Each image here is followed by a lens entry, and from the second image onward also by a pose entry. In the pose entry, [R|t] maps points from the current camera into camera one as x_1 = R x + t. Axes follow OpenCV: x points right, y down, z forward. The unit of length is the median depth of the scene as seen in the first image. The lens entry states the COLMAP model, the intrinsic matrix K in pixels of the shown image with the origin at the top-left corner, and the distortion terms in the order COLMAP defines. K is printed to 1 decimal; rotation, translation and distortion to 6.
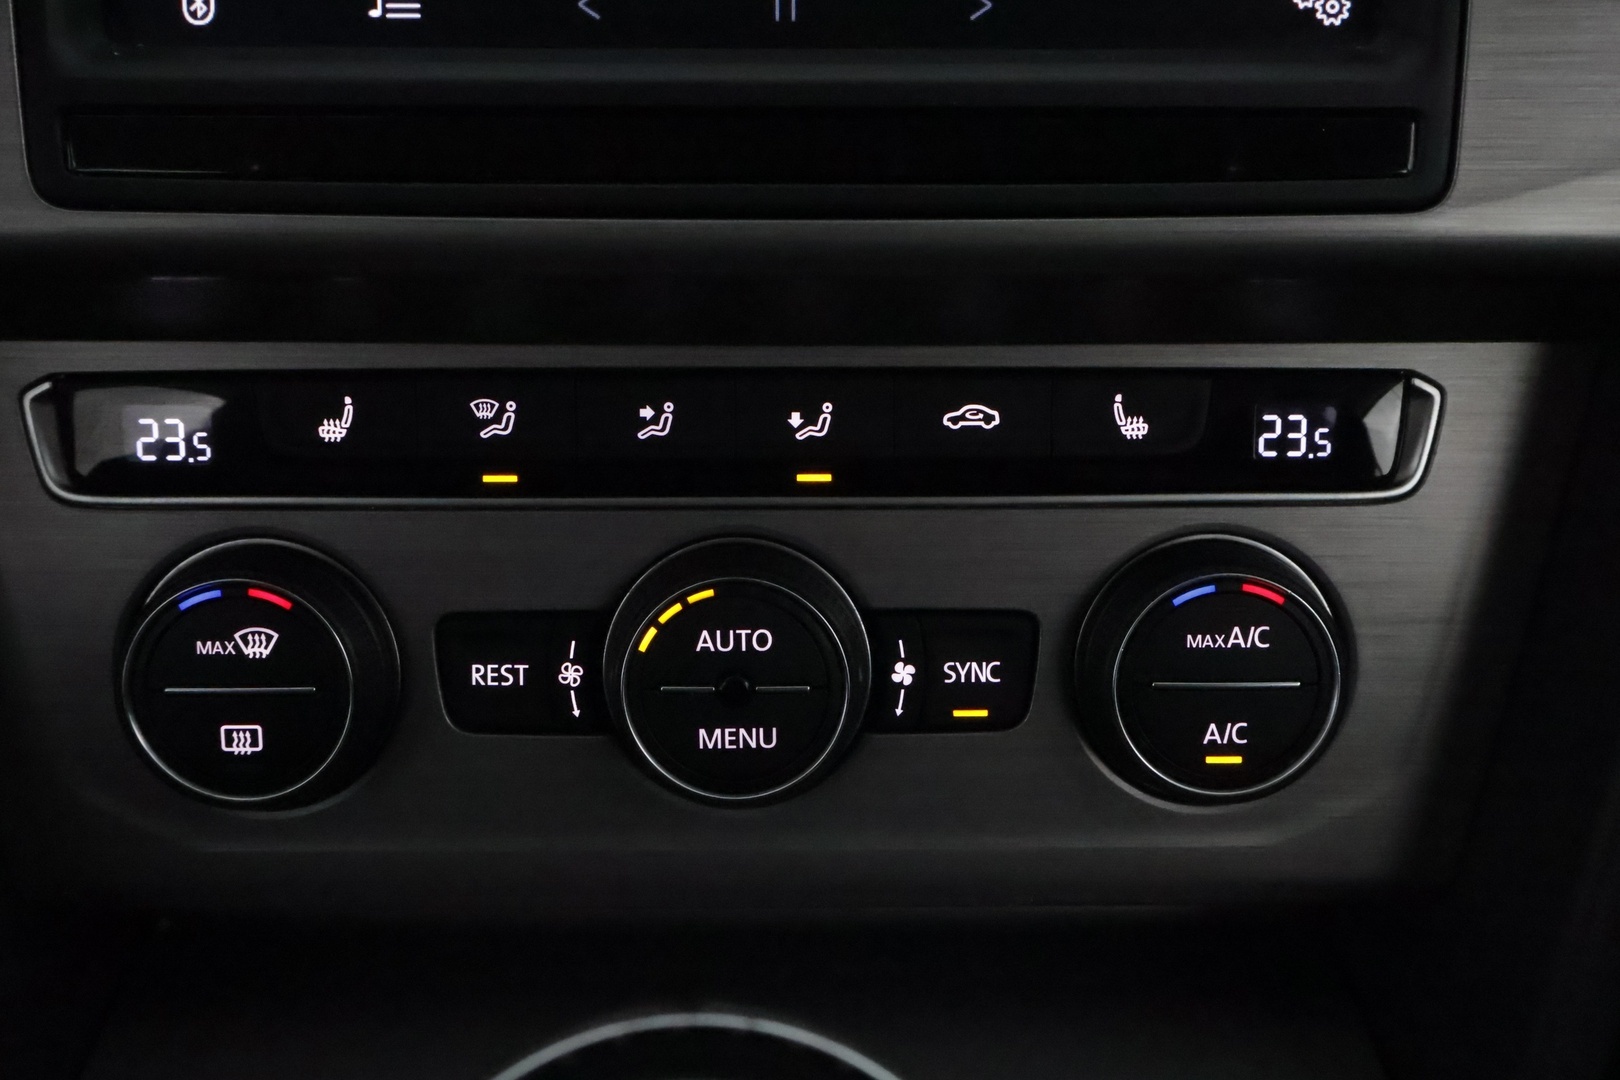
lens RADIAL K [[1727.1, 0, 812.6], [0, 1727.1, 538.5], [0, 0, 1]] dist [0.010059, 0.000000]
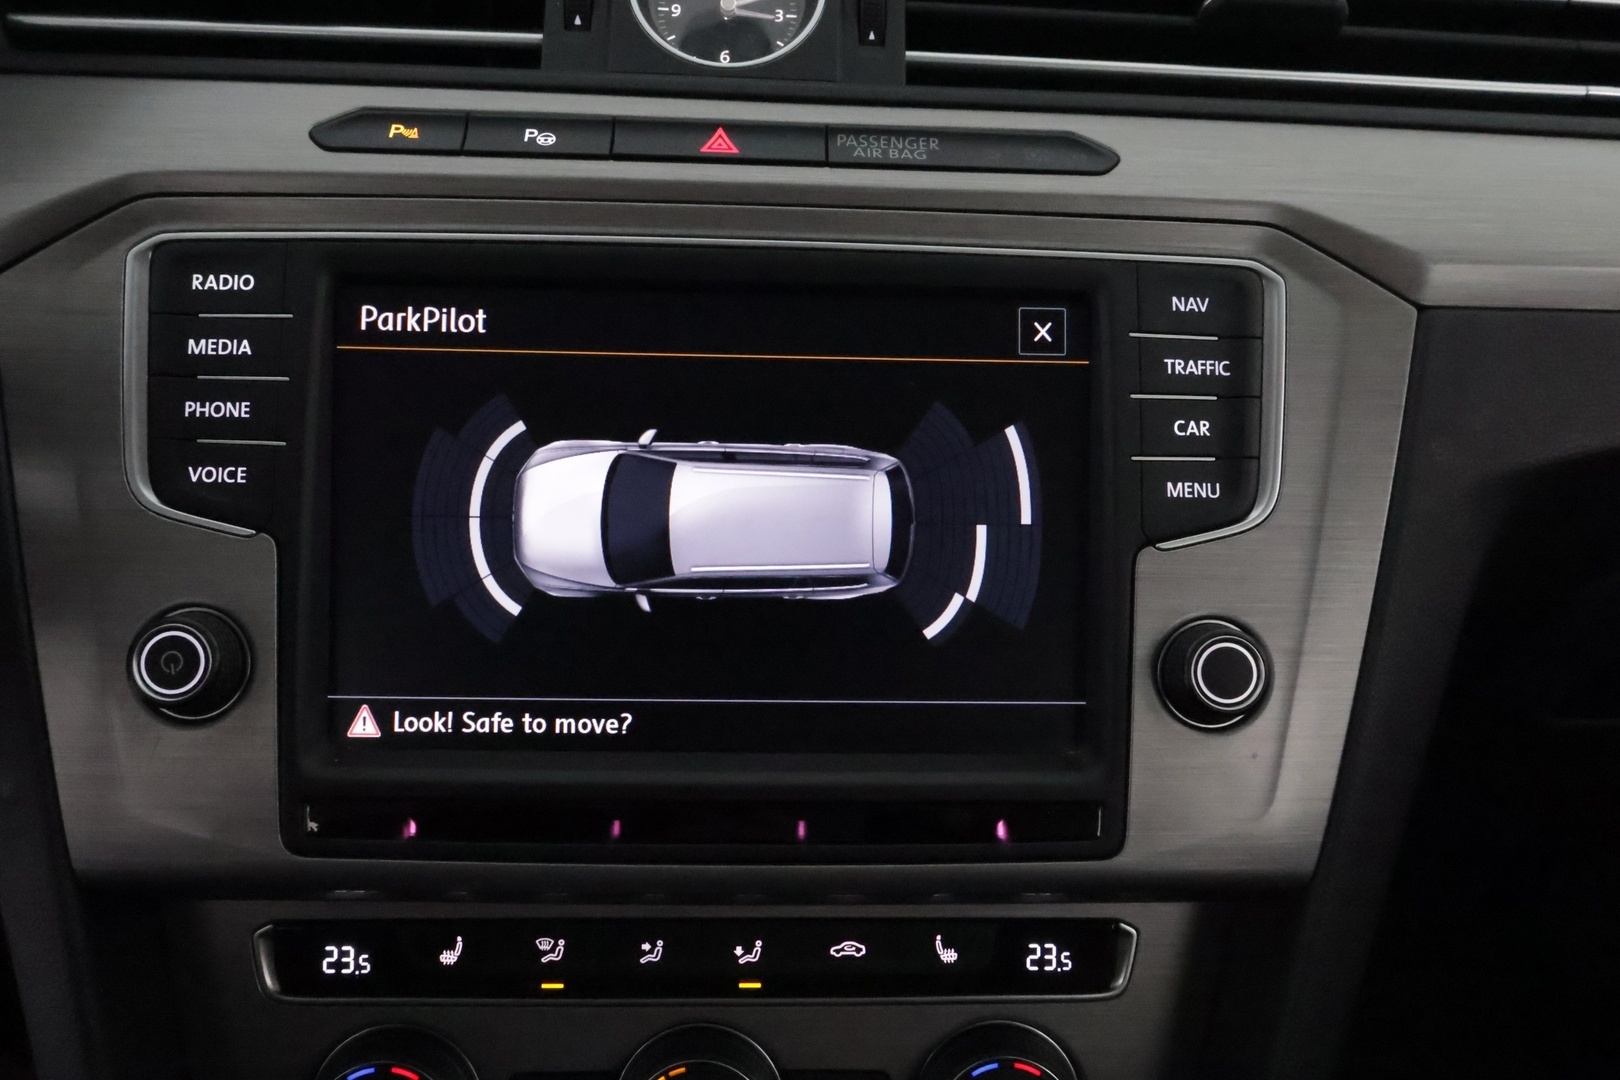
lens RADIAL K [[1354.3, 0, 817.8], [0, 1354.3, 536.6], [0, 0, 1]] dist [0.009525, -0.016769]
pose [[0.999334, 0.013879, 0.033761, 0.015725], [-0.008939, 0.989783, -0.142303, -0.271995], [-0.035391, 0.141906, 0.989247, -0.306698]]
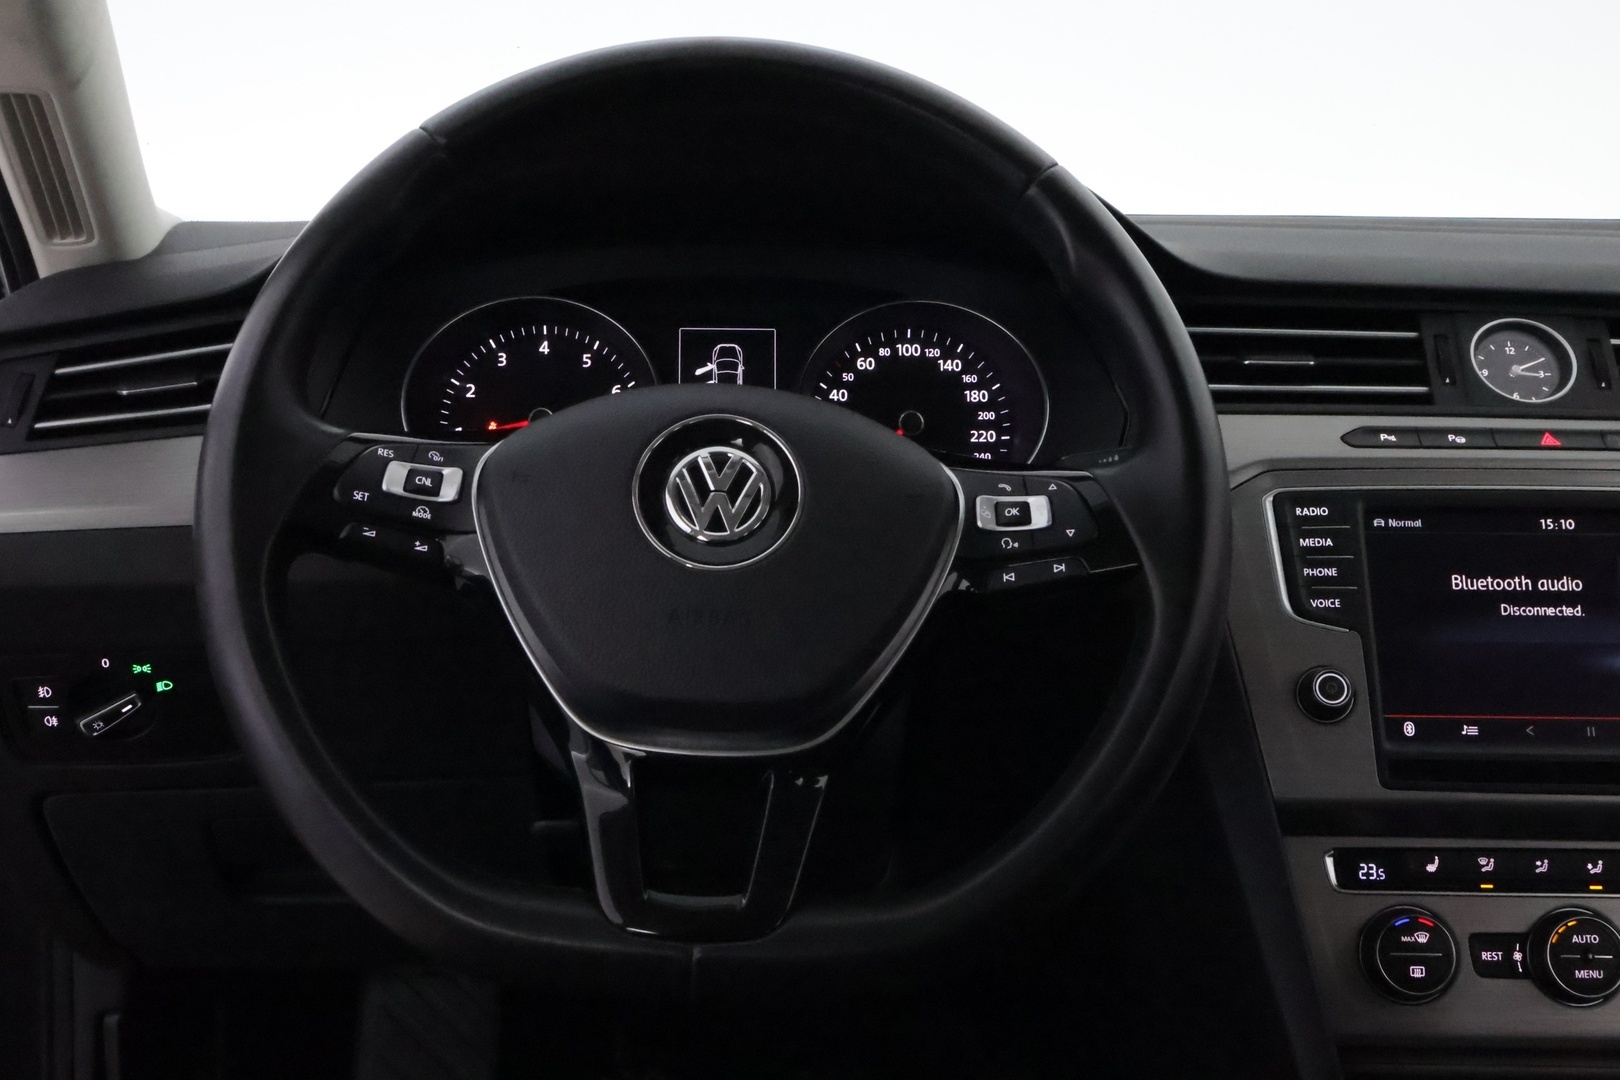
lens RADIAL K [[1810.4, 0, 807.2], [0, 1810.4, 544.6], [0, 0, 1]] dist [0.003702, 0.000000]
pose [[0.999613, 0.007061, -0.026895, -1.259191], [-0.016312, 0.932206, -0.361560, 0.555993], [0.022519, 0.361859, 0.931961, -2.094385]]
